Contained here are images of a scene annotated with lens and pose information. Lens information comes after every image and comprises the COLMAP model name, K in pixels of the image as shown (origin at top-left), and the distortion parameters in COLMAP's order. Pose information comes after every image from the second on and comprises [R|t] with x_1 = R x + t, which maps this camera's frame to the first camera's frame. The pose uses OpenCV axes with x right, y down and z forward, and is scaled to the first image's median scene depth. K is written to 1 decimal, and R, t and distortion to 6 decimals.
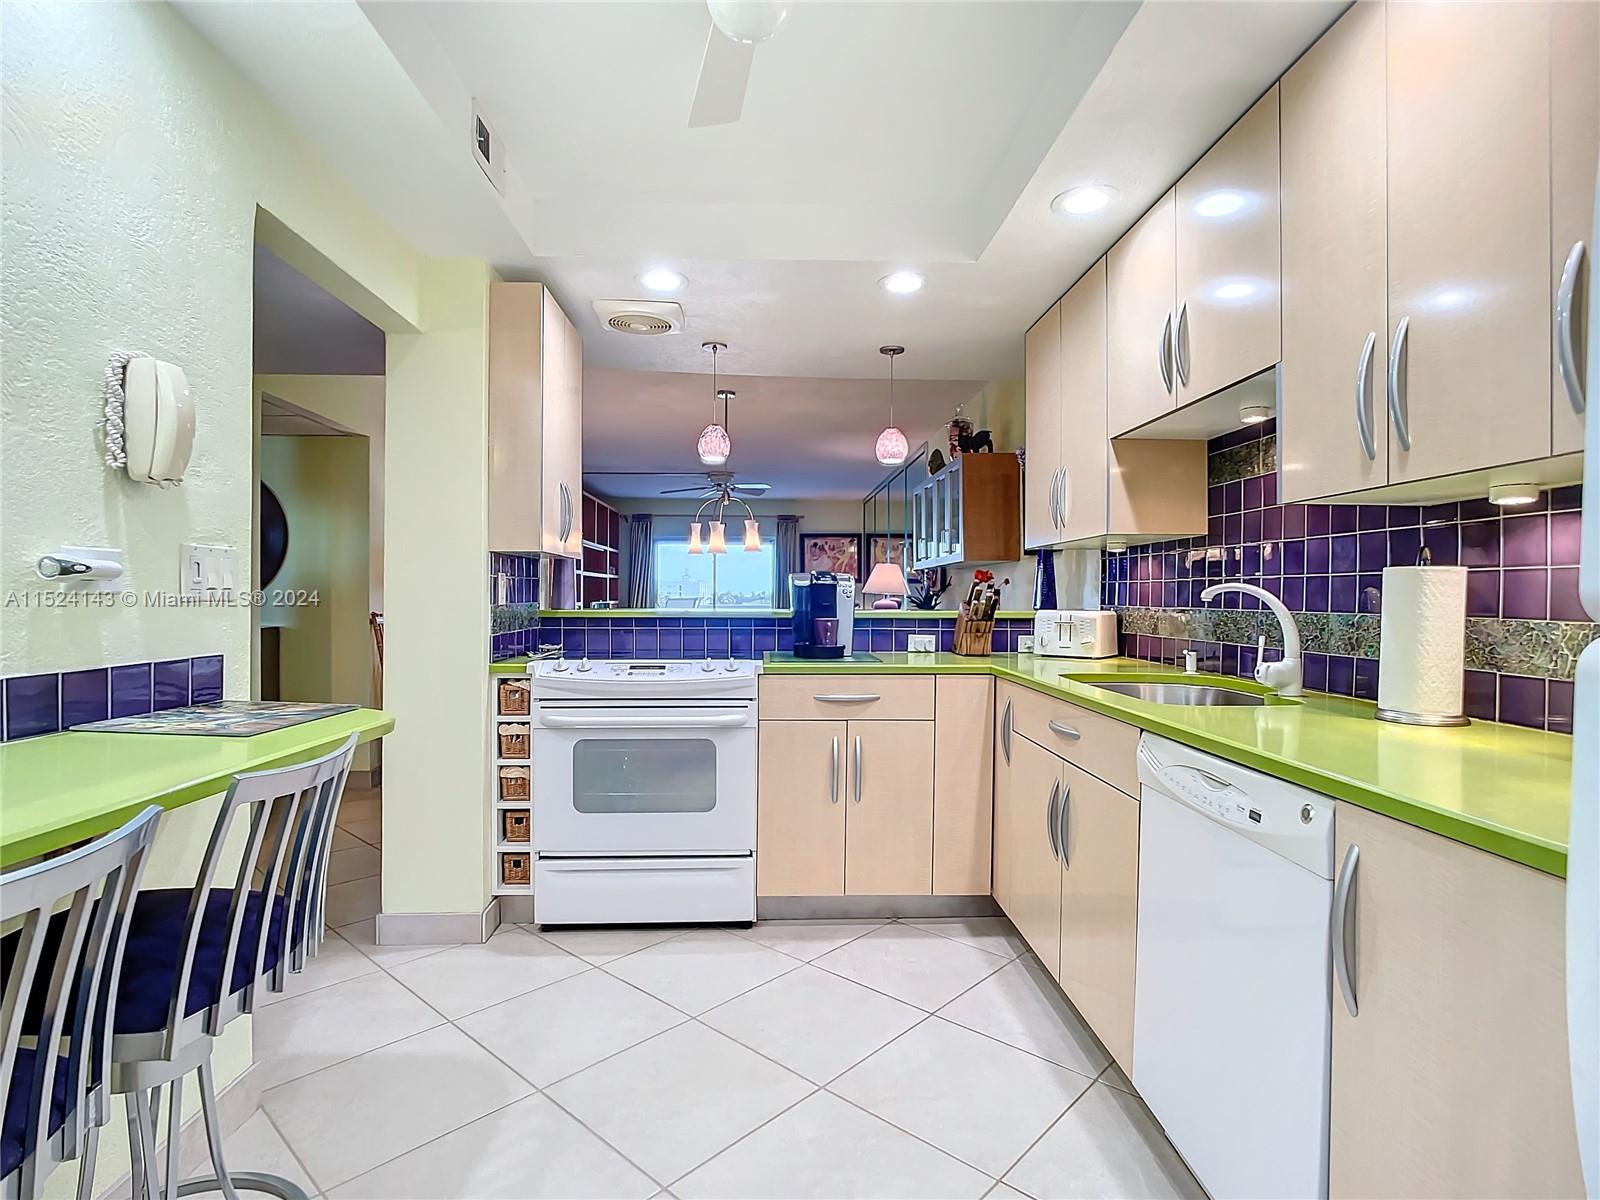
lens RADIAL K [[824.7, 0, 800.3], [0, 824.7, 599.0], [0, 0, 1]] dist [-0.020698, 0.002419]
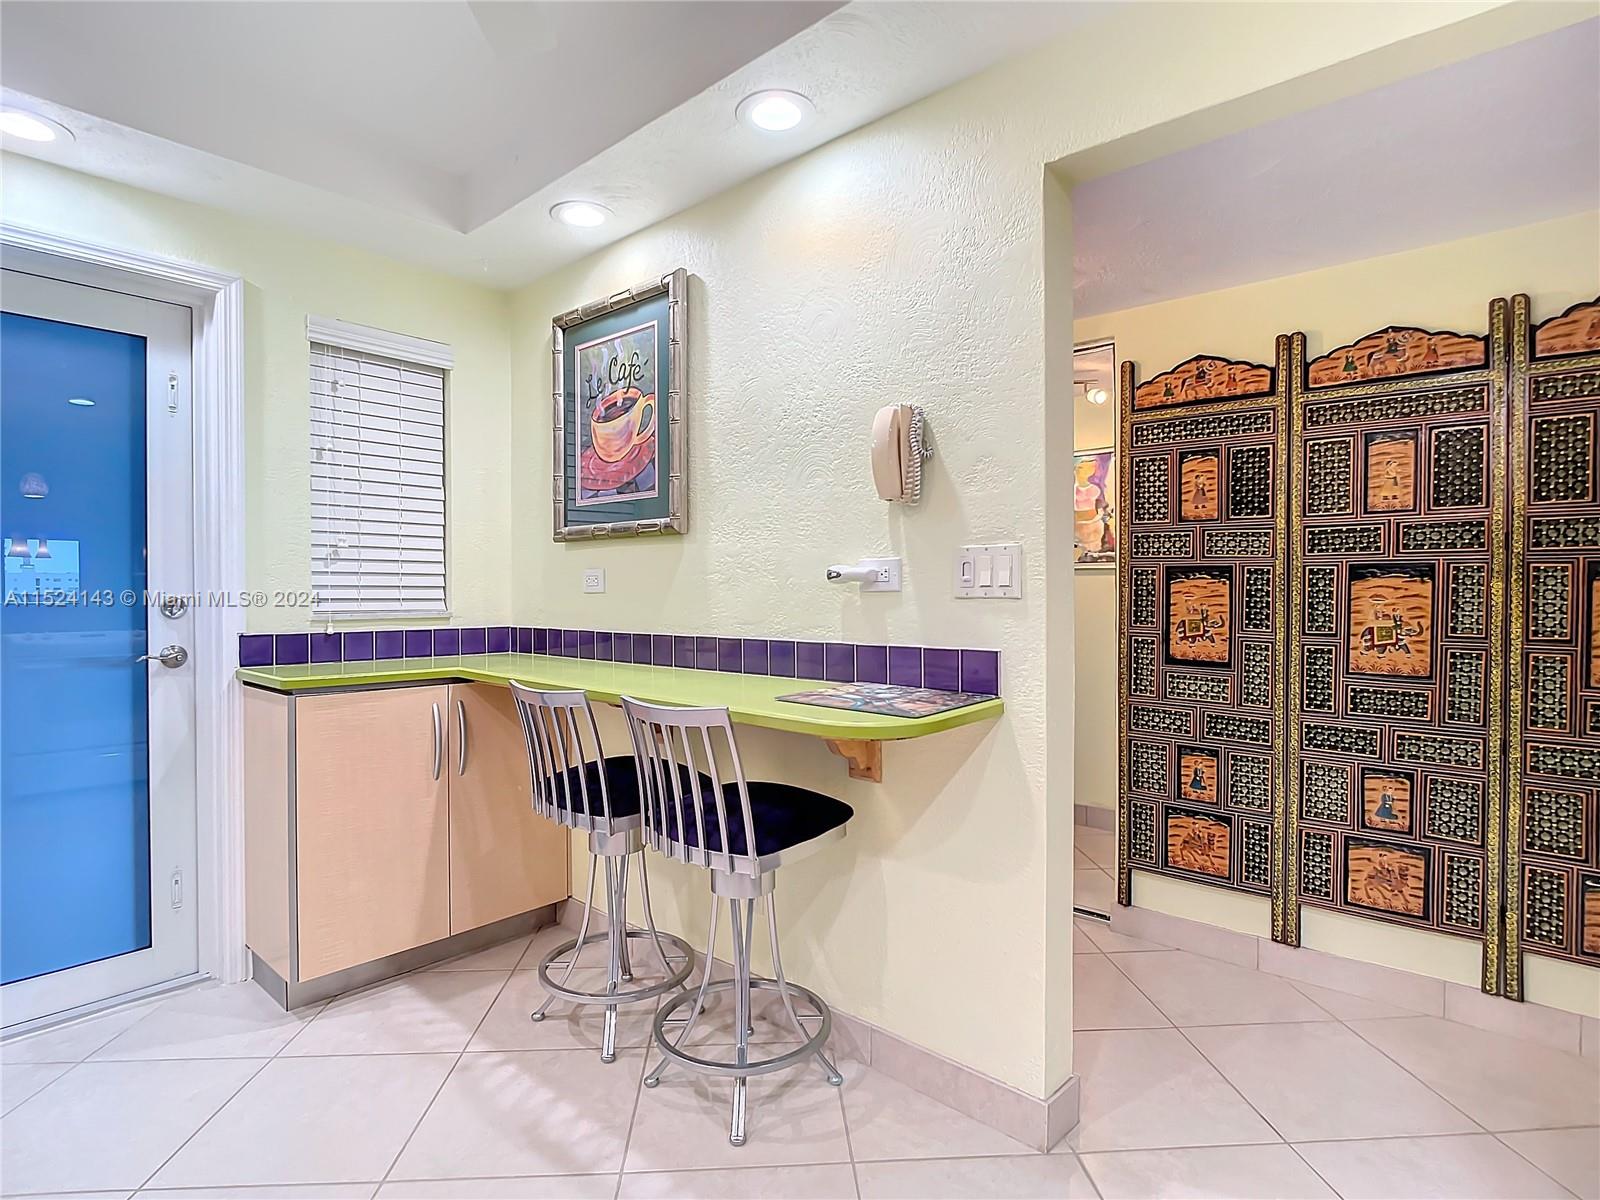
lens RADIAL K [[824.7, 0, 800.3], [0, 824.7, 599.0], [0, 0, 1]] dist [-0.020698, 0.002419]
pose [[-0.678508, 0.003006, -0.734587, 0.125215], [-0.006302, 0.999931, 0.009913, -0.002924], [0.734566, 0.011355, -0.678442, 0.892939]]
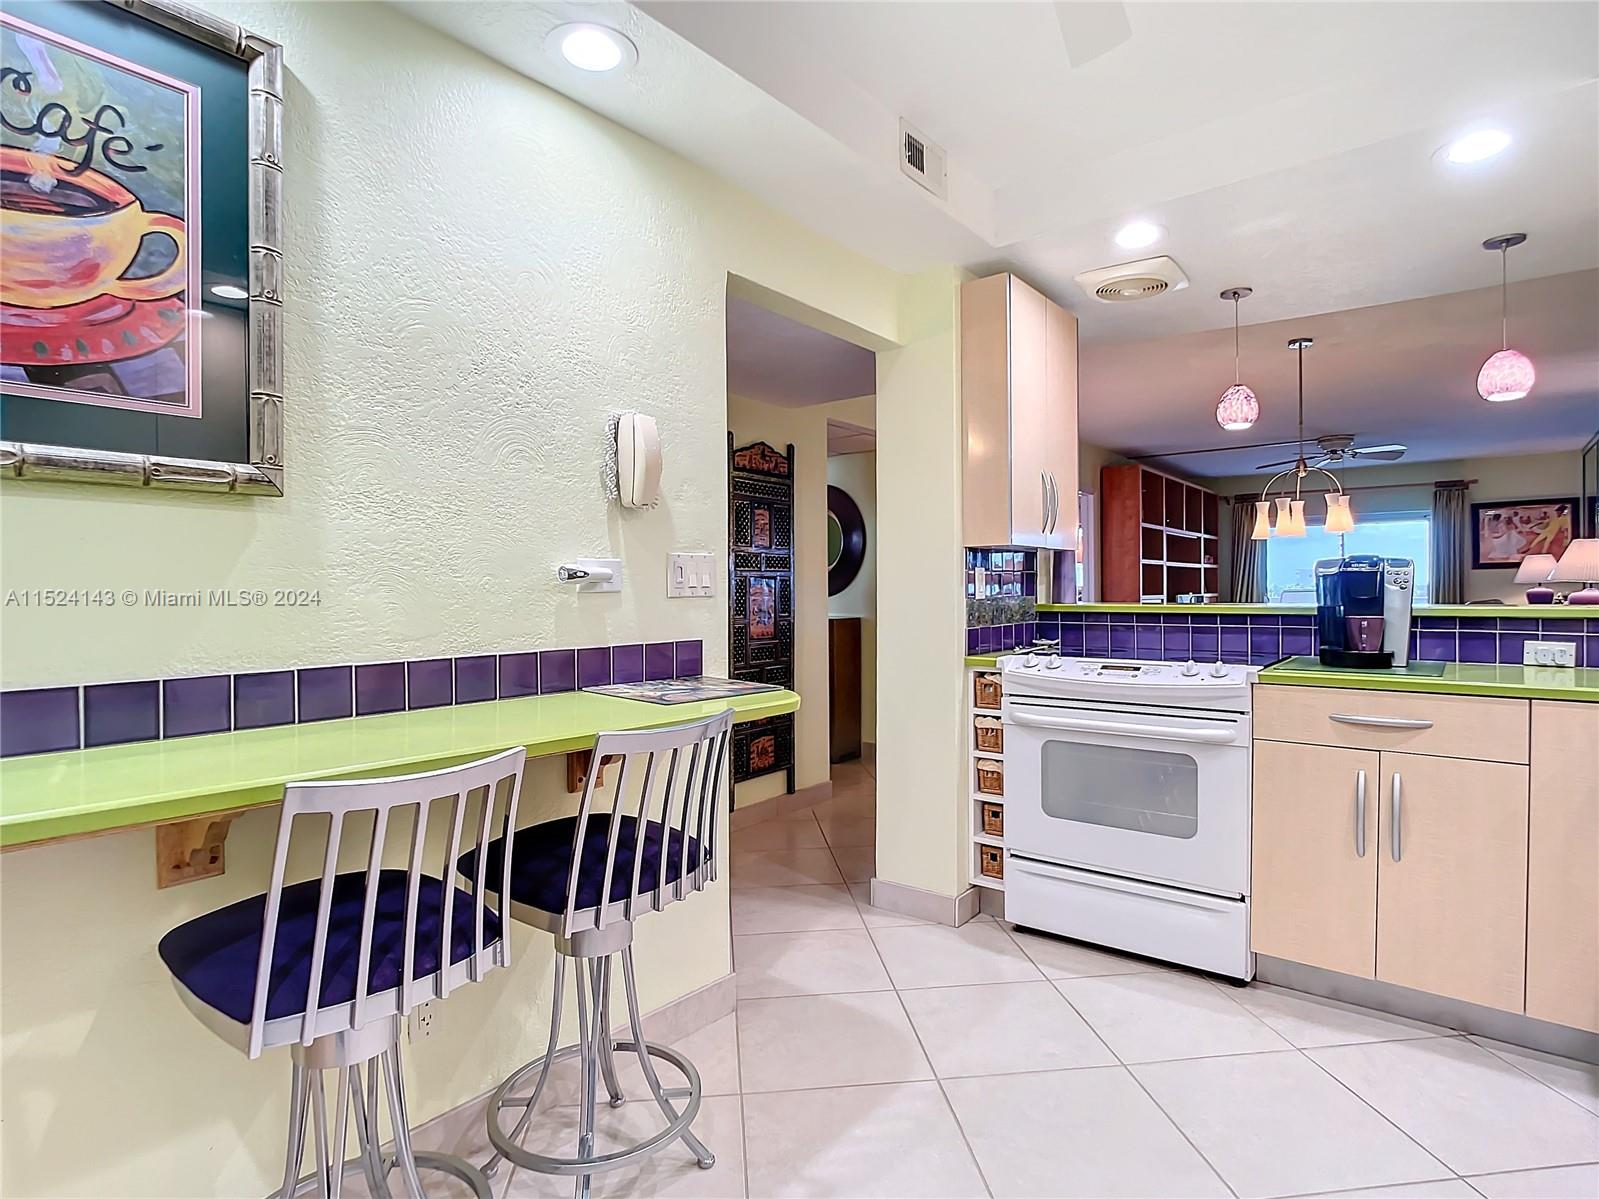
lens RADIAL K [[845.8, 0, 798.9], [0, 845.8, 594.9], [0, 0, 1]] dist [-0.017946, 0.000886]
pose [[0.758495, -0.004237, -0.651665, 0.150442], [0.006449, 0.999979, 0.001004, -0.000637], [0.651647, -0.004964, 0.758506, 0.065779]]
